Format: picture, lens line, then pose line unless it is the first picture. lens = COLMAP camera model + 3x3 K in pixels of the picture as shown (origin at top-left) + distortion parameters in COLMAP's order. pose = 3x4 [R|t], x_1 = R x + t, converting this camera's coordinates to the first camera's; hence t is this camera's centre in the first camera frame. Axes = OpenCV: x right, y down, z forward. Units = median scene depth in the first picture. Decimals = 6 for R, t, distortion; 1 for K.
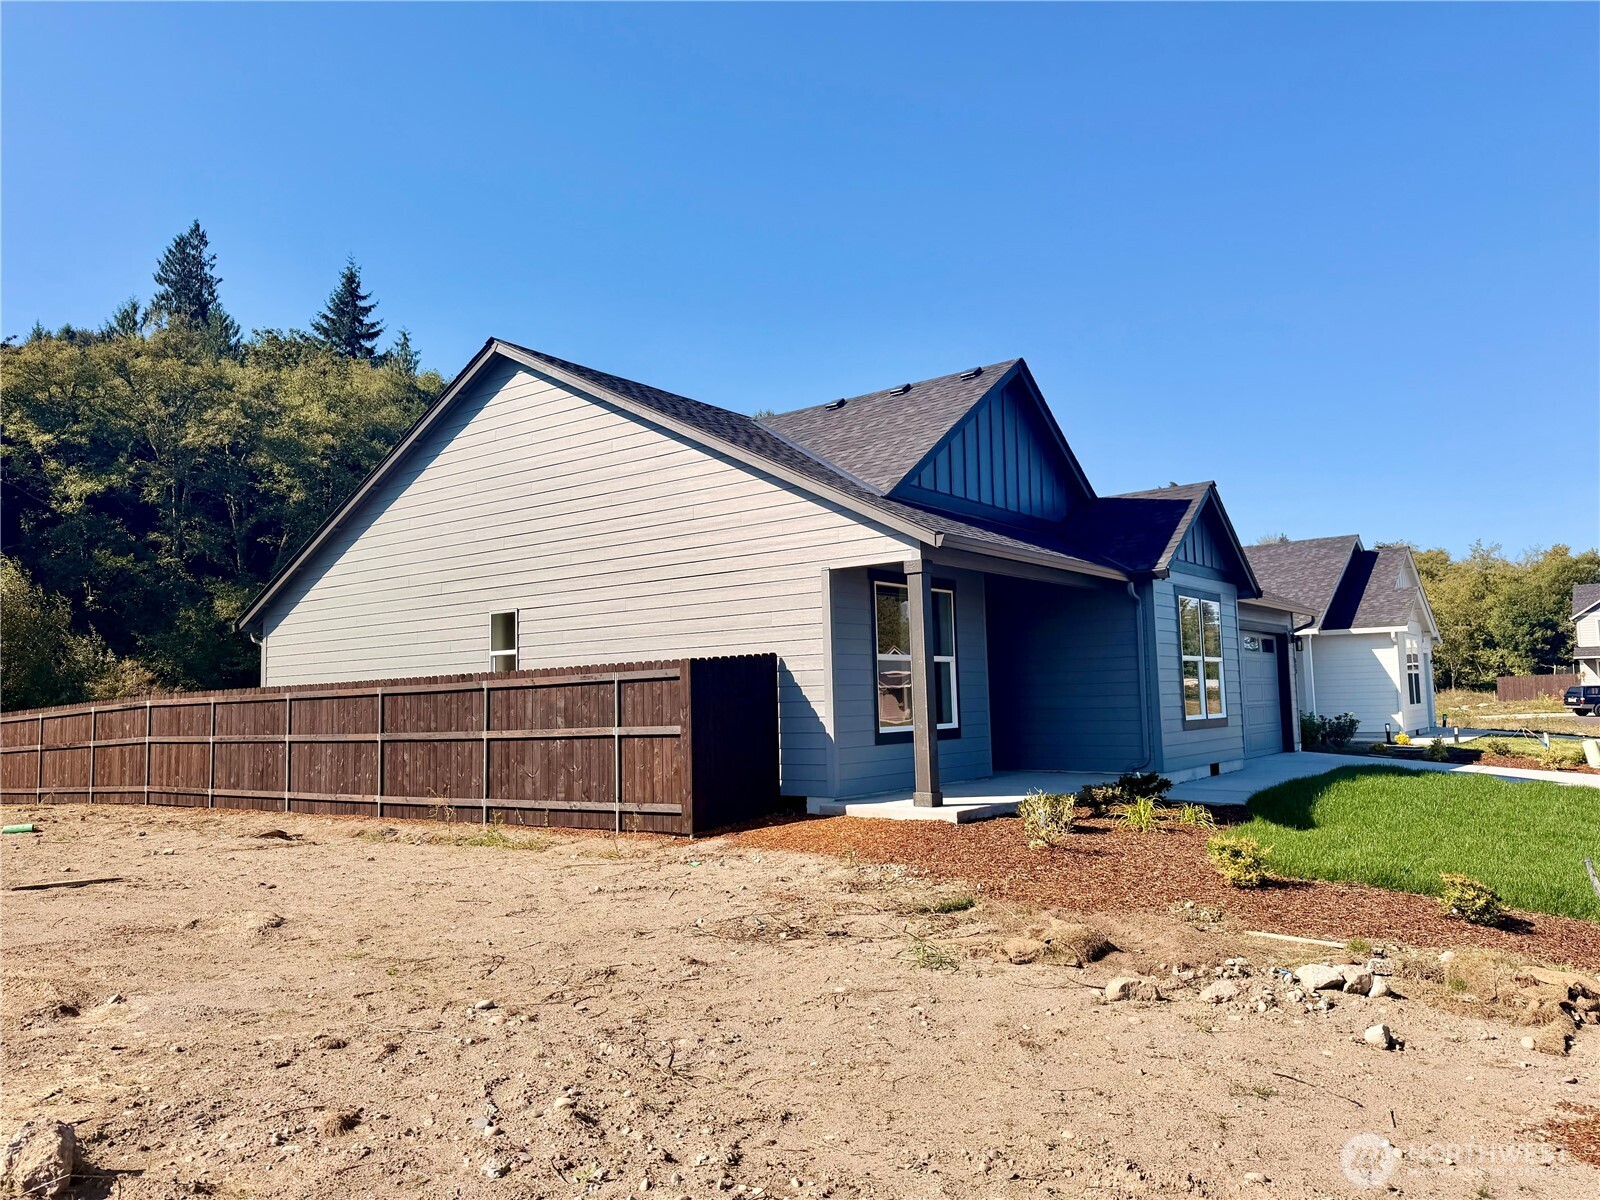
lens RADIAL K [[1139.3, 0, 795.5], [0, 1139.3, 596.9], [0, 0, 1]] dist [0.068586, -0.030022]
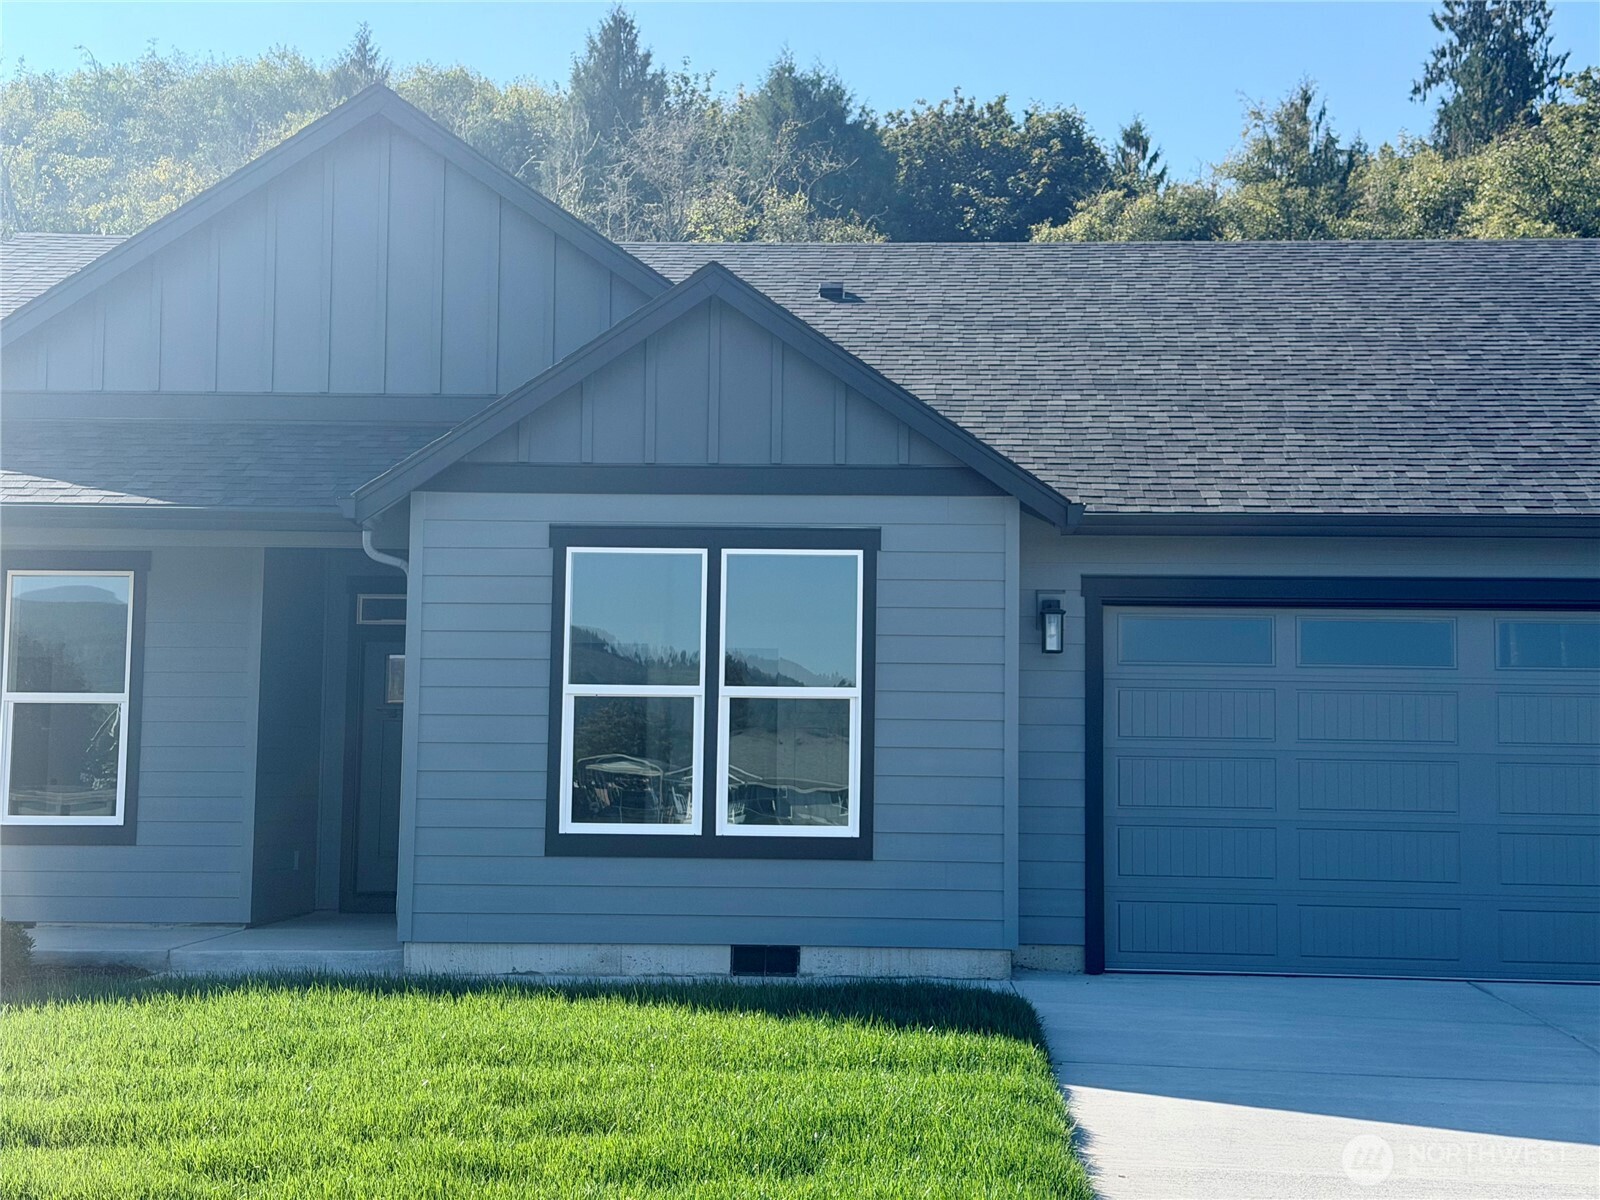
lens RADIAL K [[2262.1, 0, 798.9], [0, 2262.1, 616.9], [0, 0, 1]] dist [0.082374, 0.000000]
pose [[0.581445, -0.029284, -0.813059, 0.578125], [0.048281, 0.998833, -0.001448, 0.014566], [0.812152, -0.038413, 0.582180, 0.276247]]
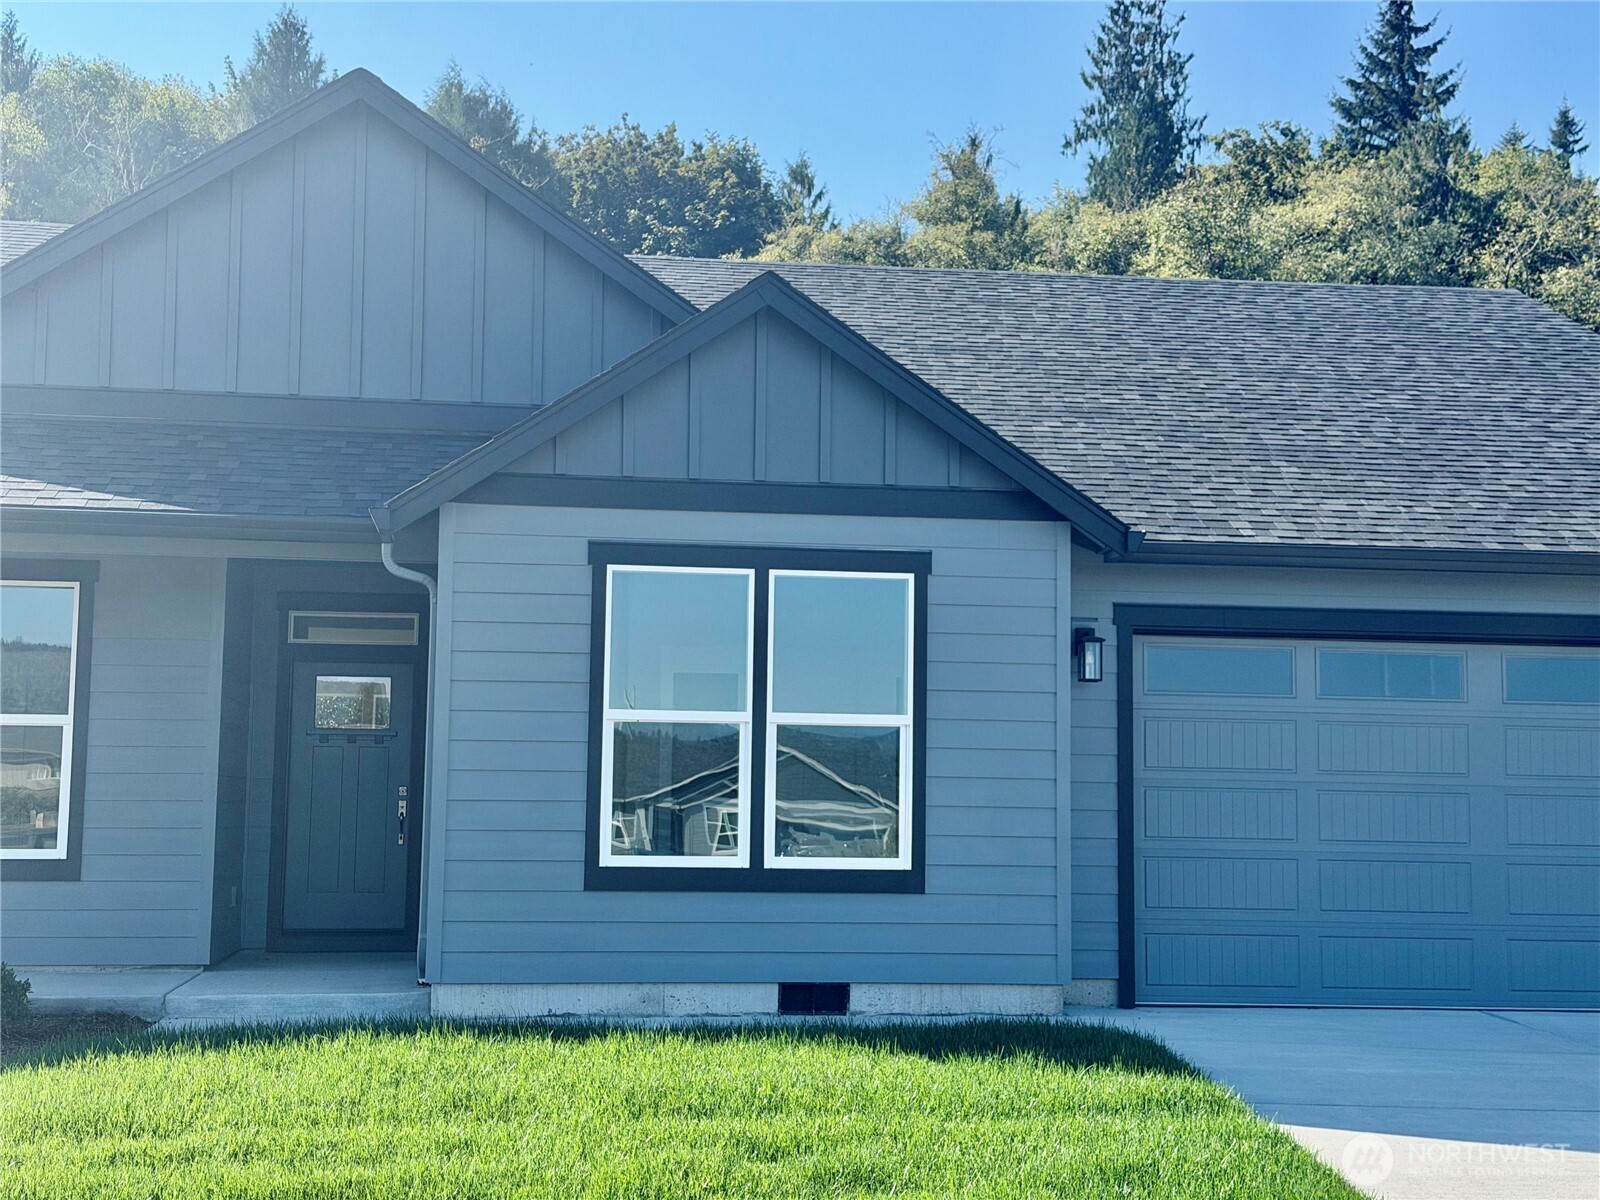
lens RADIAL K [[2262.1, 0, 794.8], [0, 2262.1, 614.9], [0, 0, 1]] dist [0.082374, 0.000000]
pose [[0.711322, -0.029717, -0.702237, 0.485714], [0.034088, 0.999389, -0.007763, 0.010829], [0.702039, -0.018416, 0.711901, 0.201515]]
